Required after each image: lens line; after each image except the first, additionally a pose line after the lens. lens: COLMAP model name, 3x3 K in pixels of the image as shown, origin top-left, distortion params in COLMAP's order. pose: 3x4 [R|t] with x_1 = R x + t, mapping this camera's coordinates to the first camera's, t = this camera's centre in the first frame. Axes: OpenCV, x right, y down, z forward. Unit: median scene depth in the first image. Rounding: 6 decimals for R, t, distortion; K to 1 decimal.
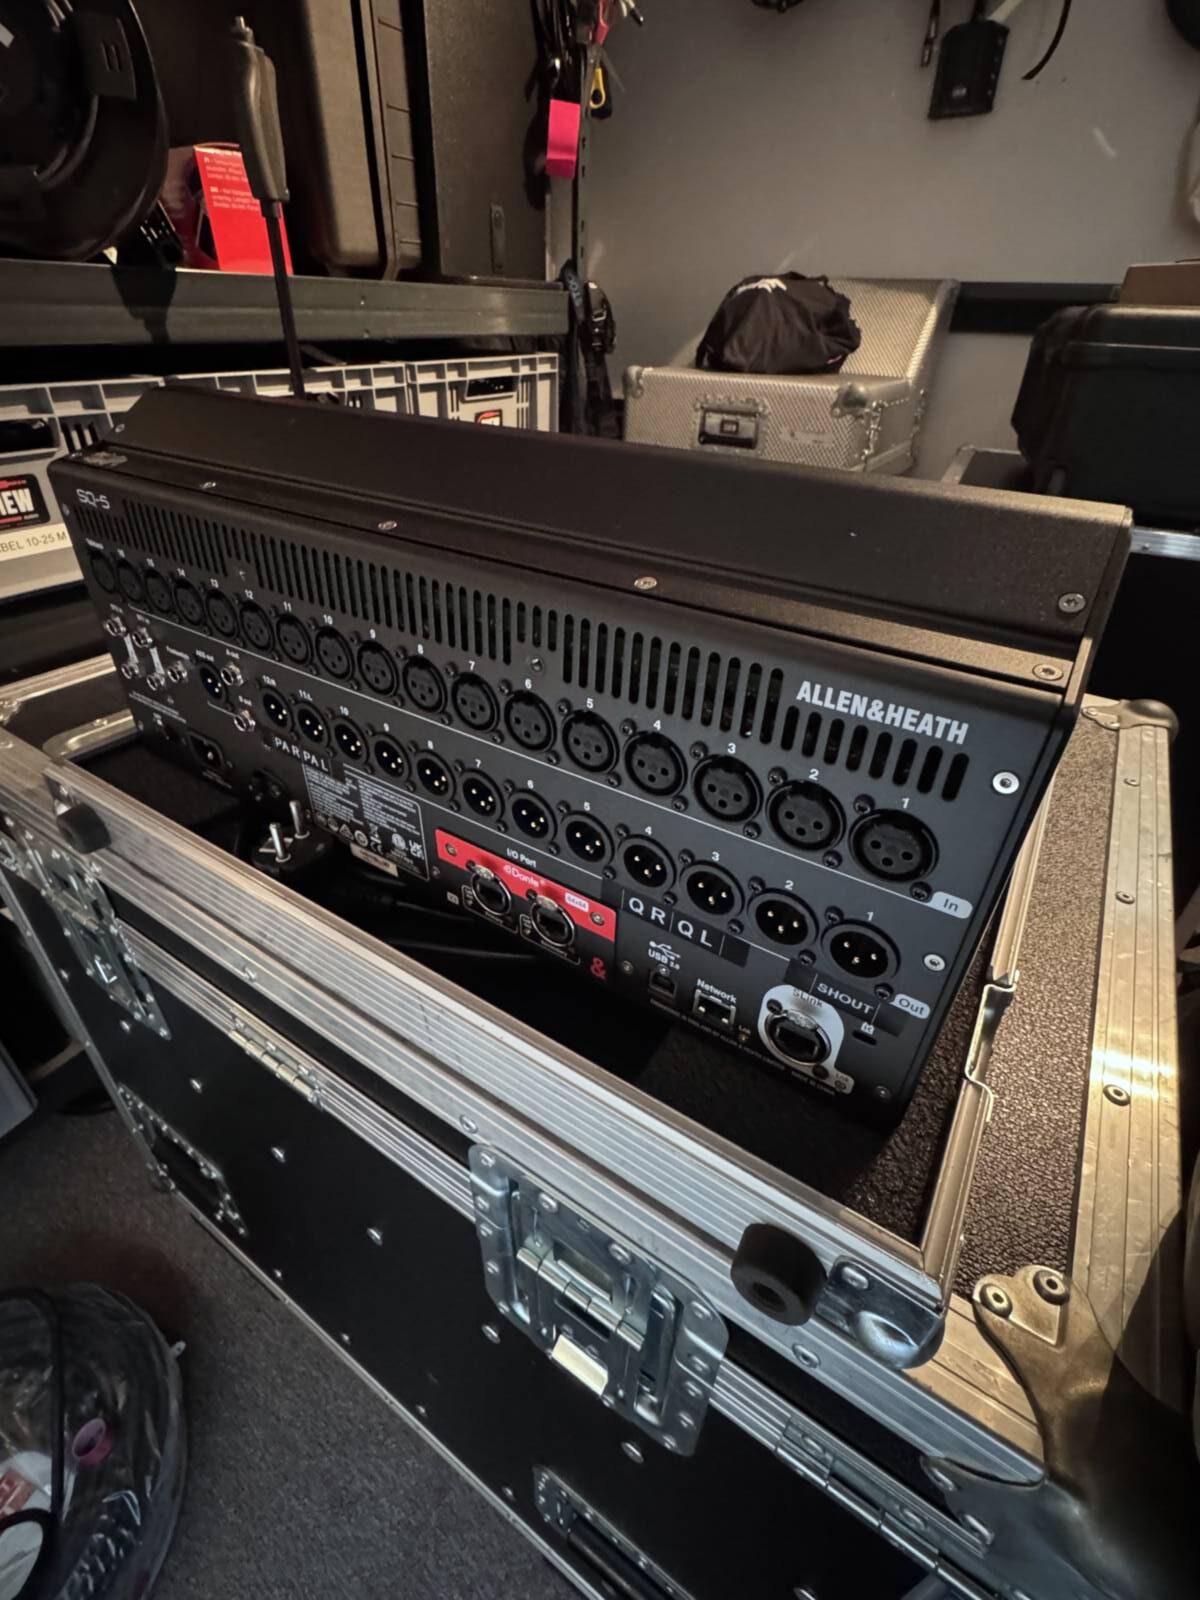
lens RADIAL K [[740.3, 0, 600.0], [0, 740.3, 800.0], [0, 0, 1]] dist [-0.000724, -0.000619]
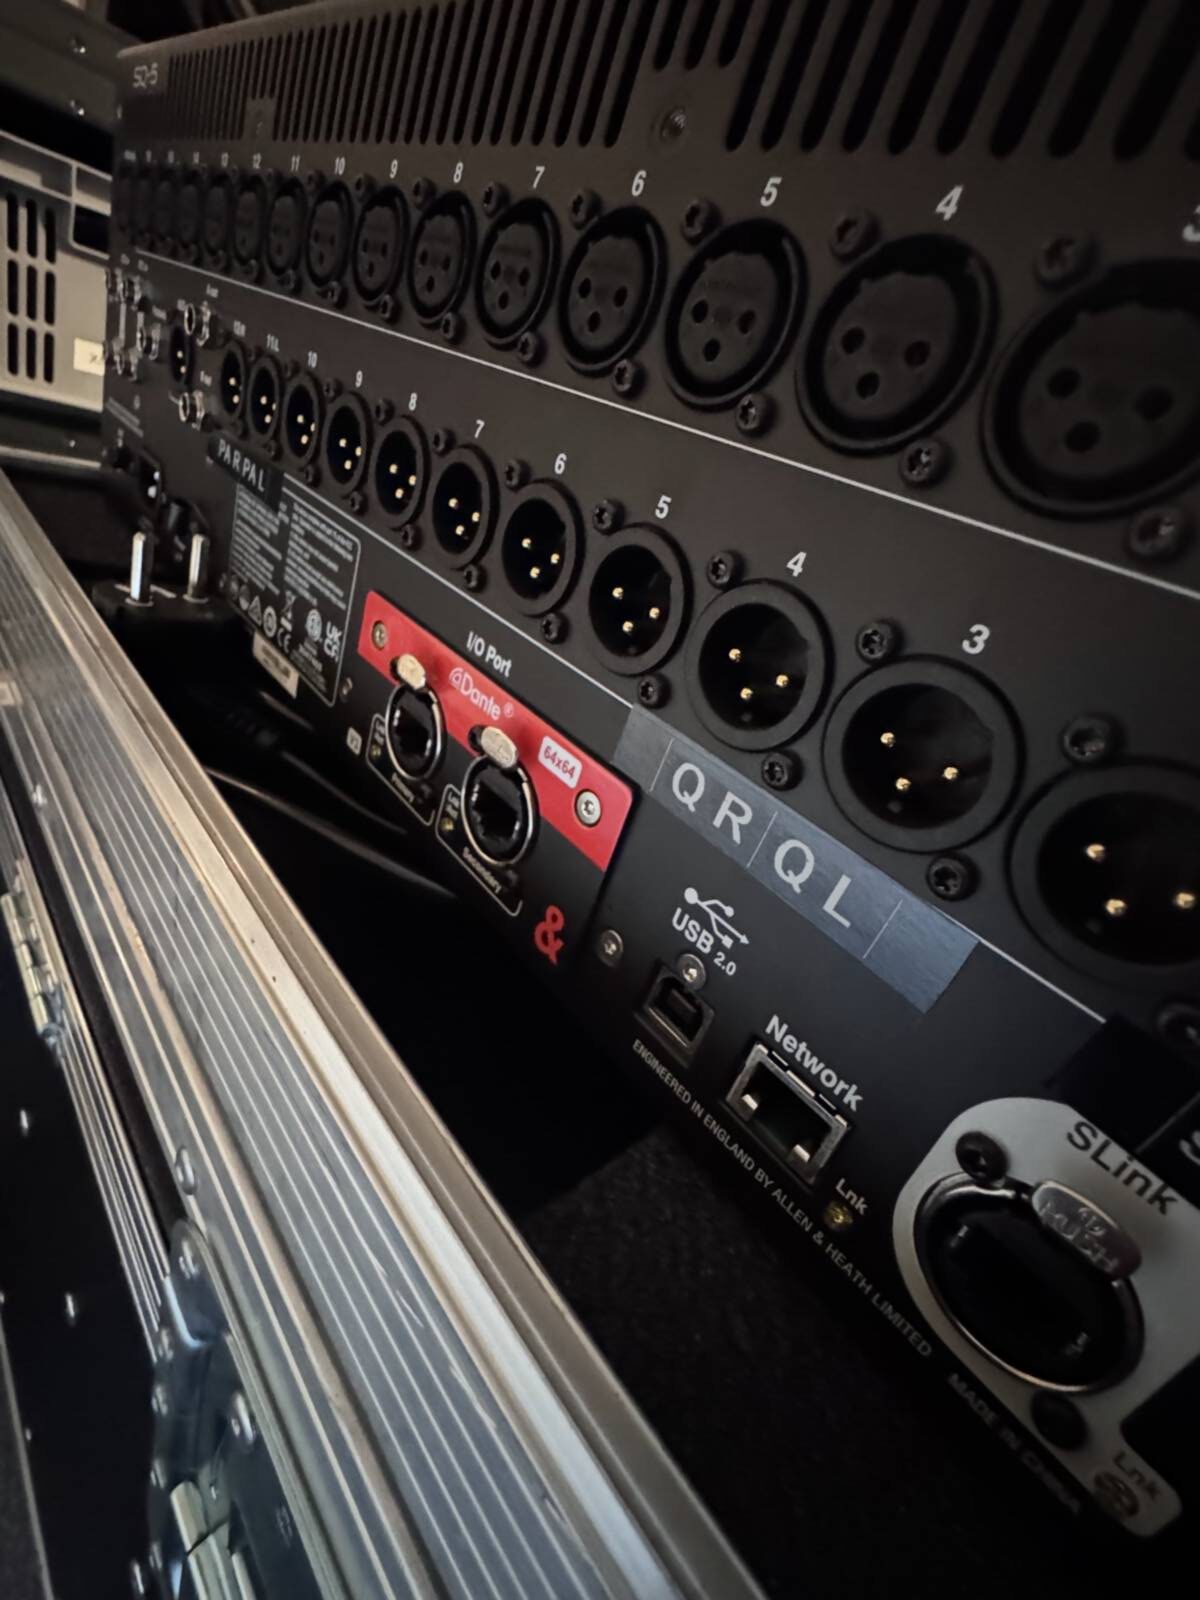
lens RADIAL K [[748.9, 0, 596.7], [0, 748.9, 771.4], [0, 0, 1]] dist [-0.002418, -0.000435]
pose [[0.930933, 0.346527, -0.115253, 0.043090], [-0.362254, 0.916195, -0.171342, 0.206349], [0.046220, 0.201259, 0.978447, 0.535428]]
